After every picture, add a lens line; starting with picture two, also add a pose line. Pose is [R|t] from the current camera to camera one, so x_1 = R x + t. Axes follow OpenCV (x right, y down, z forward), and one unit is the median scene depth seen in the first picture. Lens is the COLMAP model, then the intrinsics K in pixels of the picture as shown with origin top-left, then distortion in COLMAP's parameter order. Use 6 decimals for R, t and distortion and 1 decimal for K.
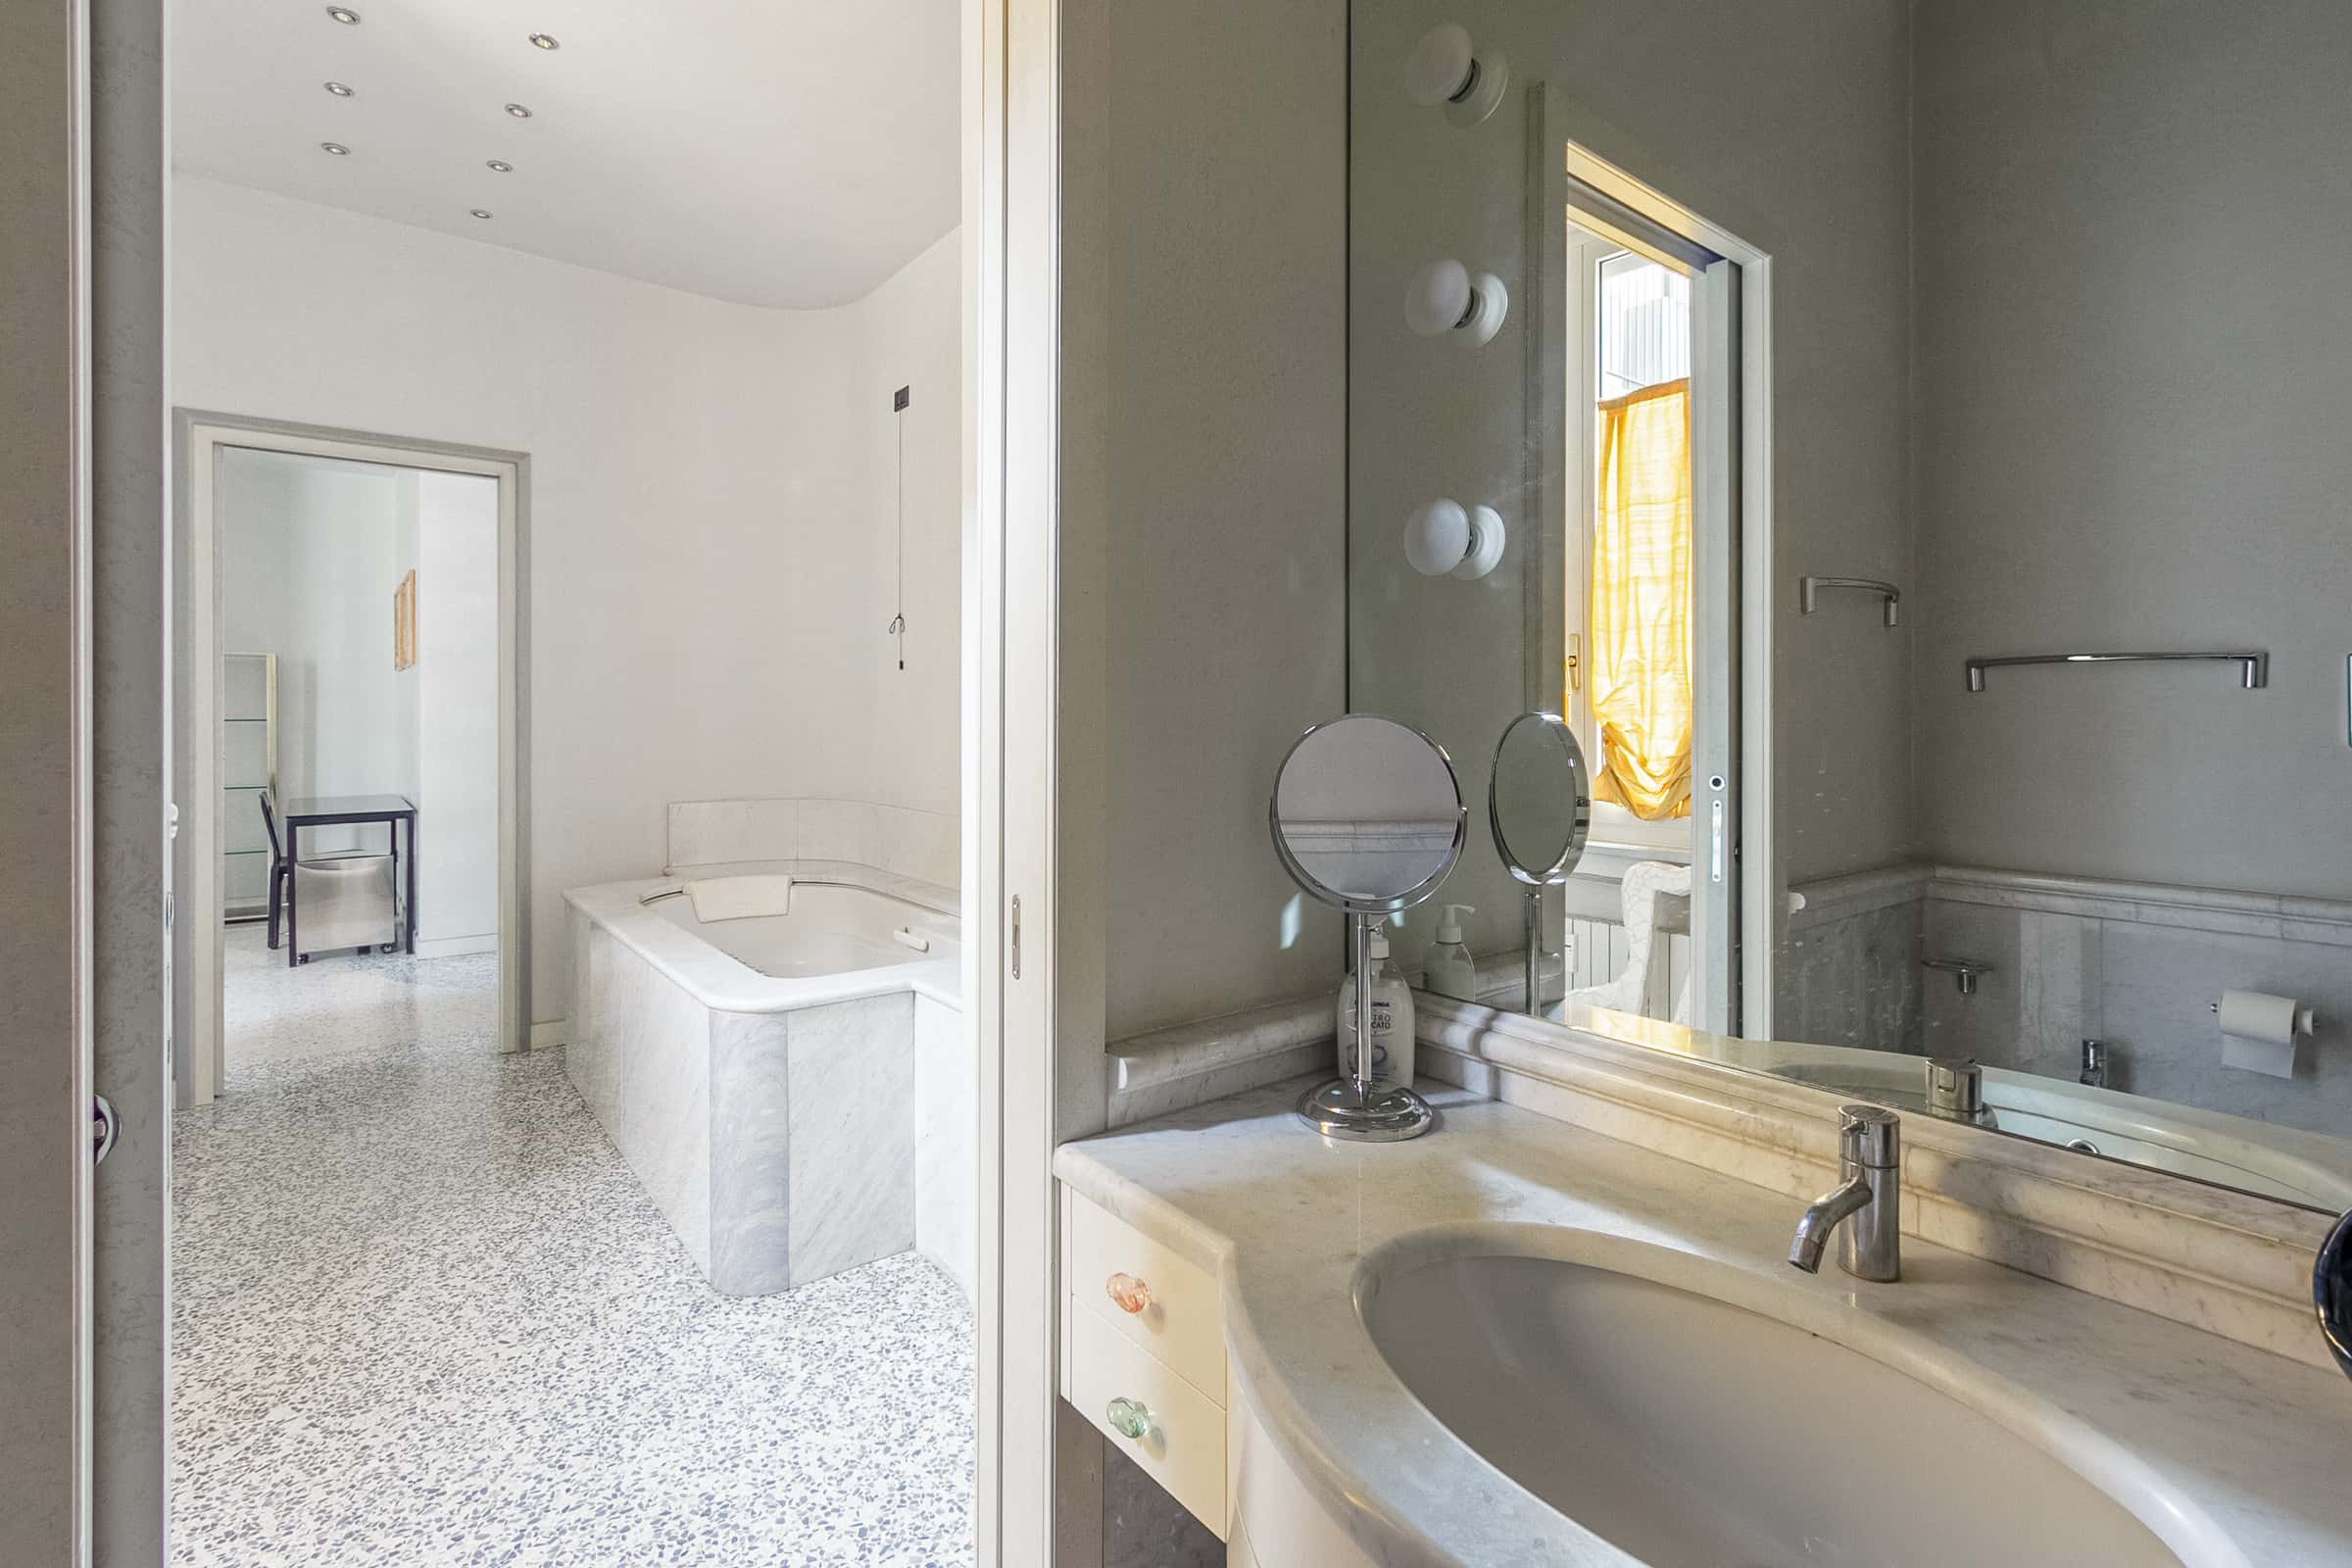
lens RADIAL K [[1085.4, 0, 1138.0], [0, 1085.4, 717.3], [0, 0, 1]] dist [0.005171, -0.000660]
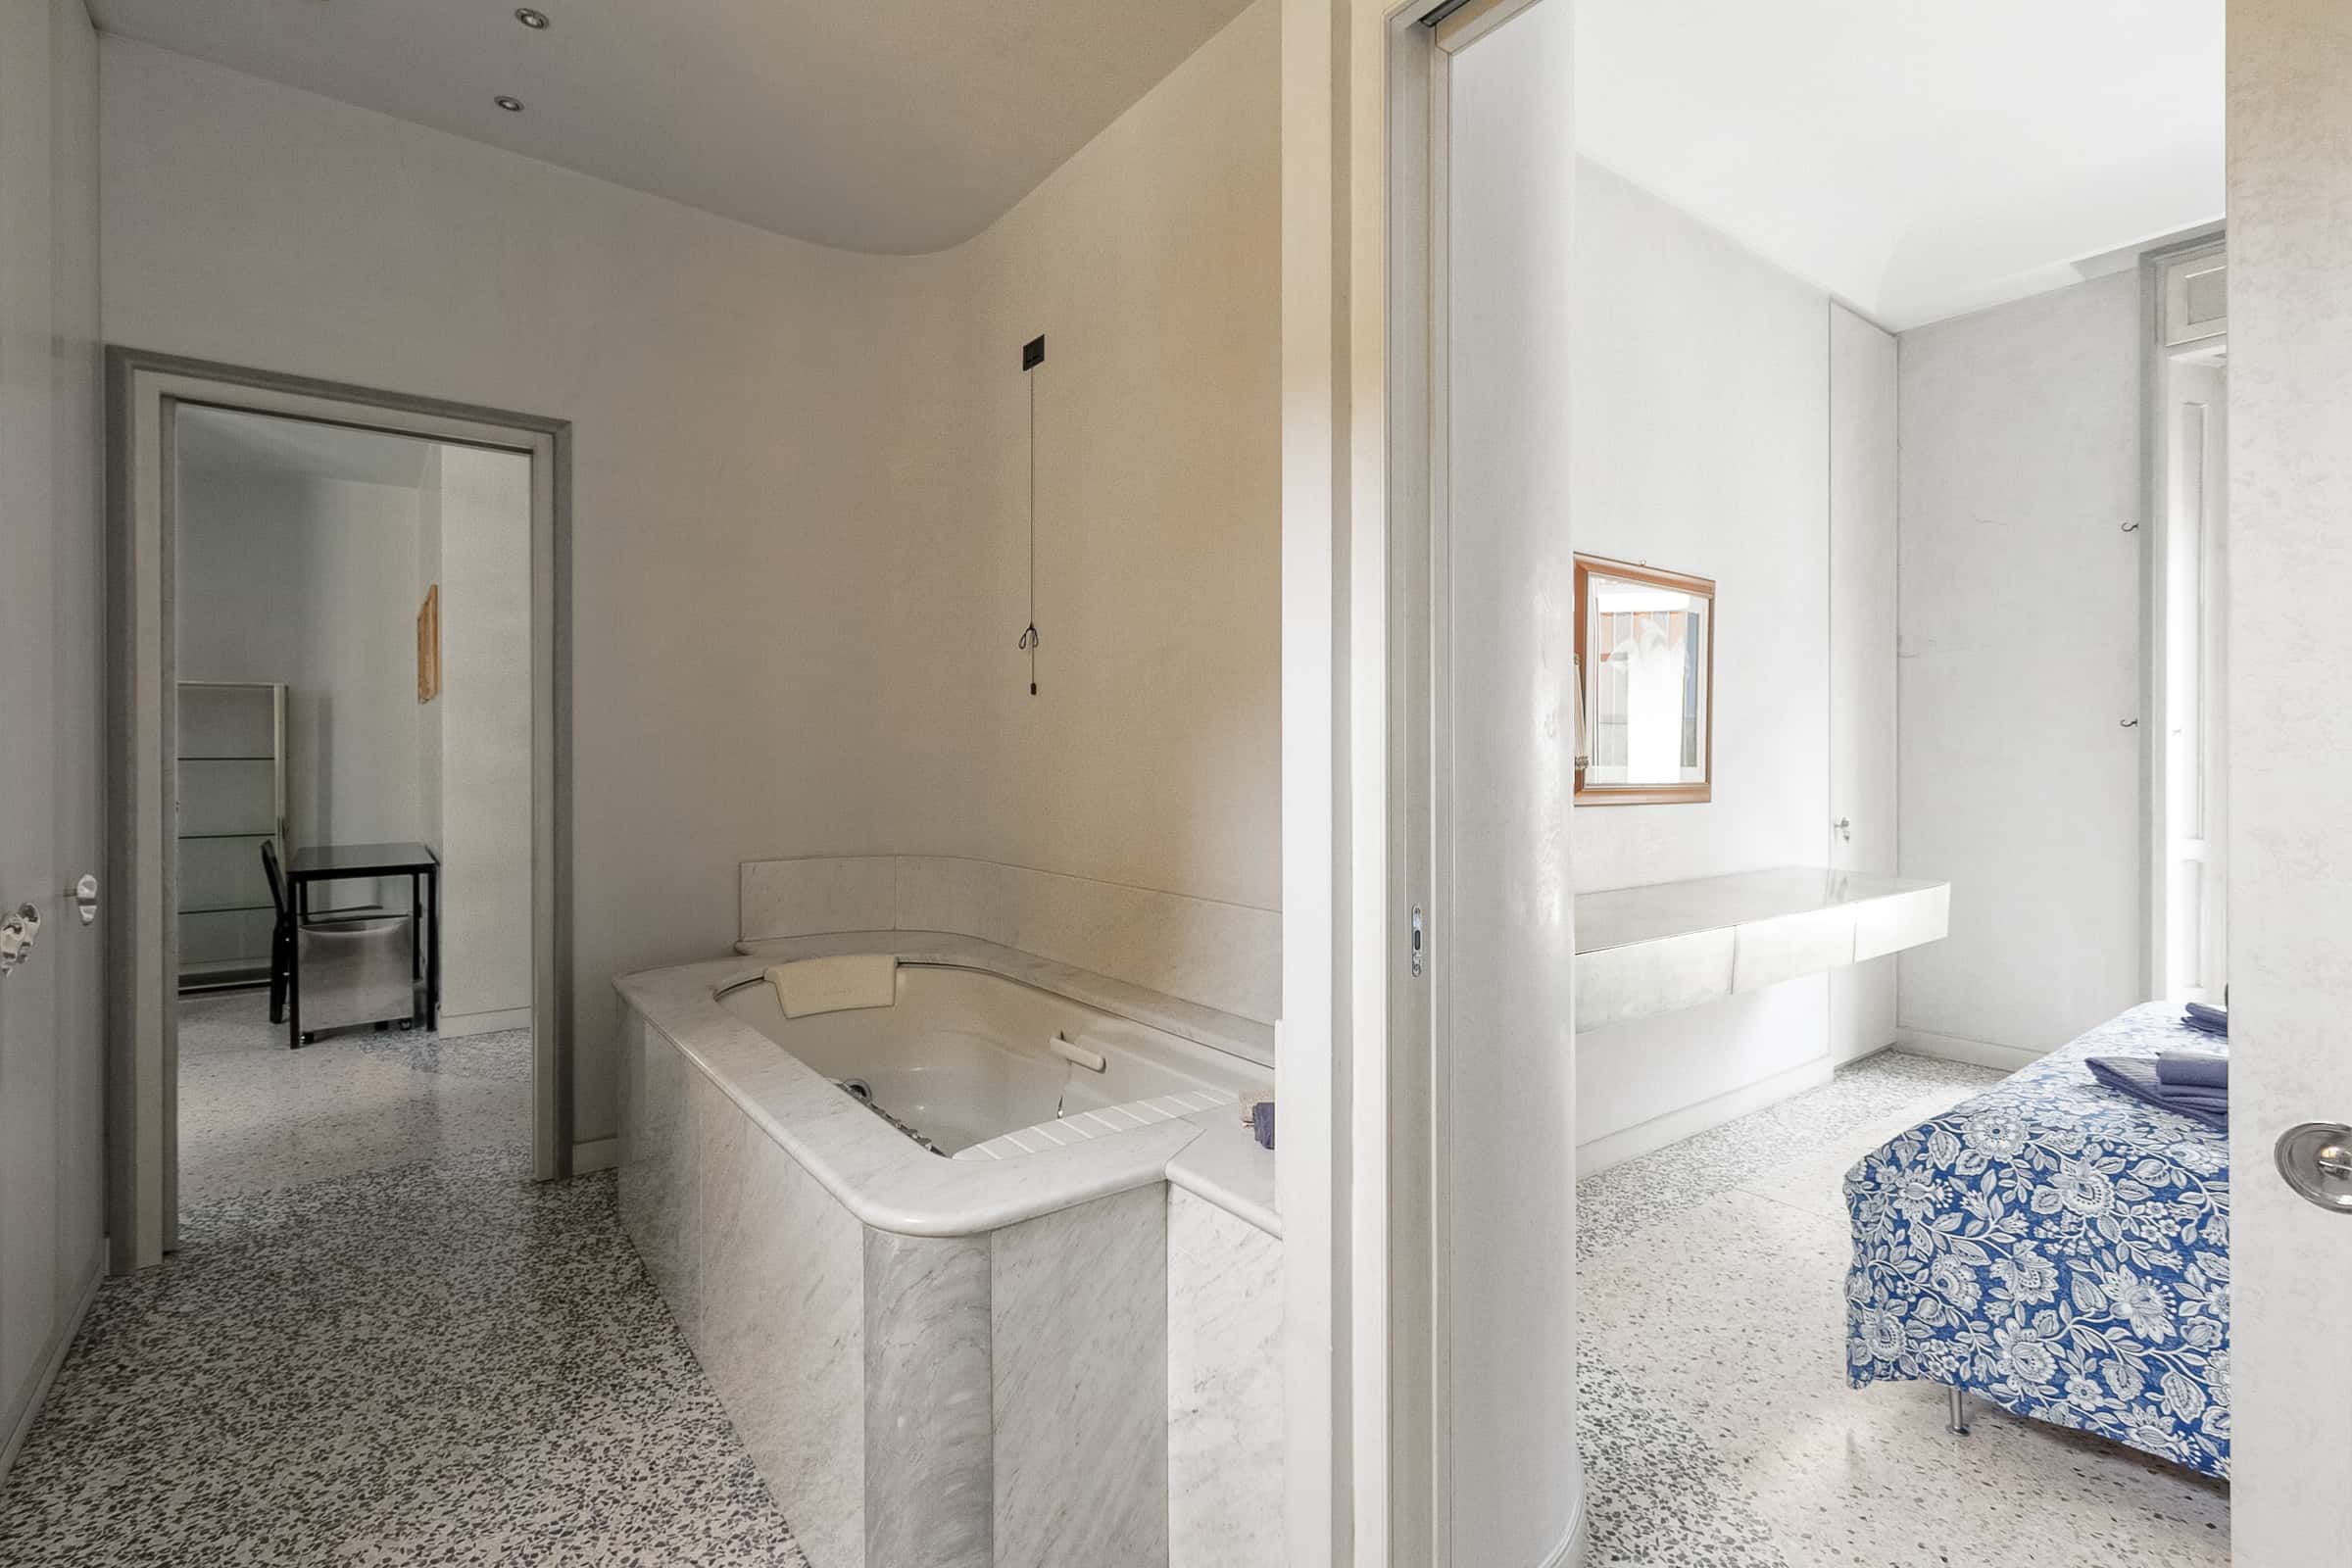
lens RADIAL K [[1085.4, 0, 1140.1], [0, 1085.4, 754.5], [0, 0, 1]] dist [0.005171, -0.000660]
pose [[0.999737, -0.001305, -0.022893, -0.143754], [0.001298, 0.999999, -0.000335, -0.000144], [0.022894, 0.000305, 0.999738, 0.247028]]
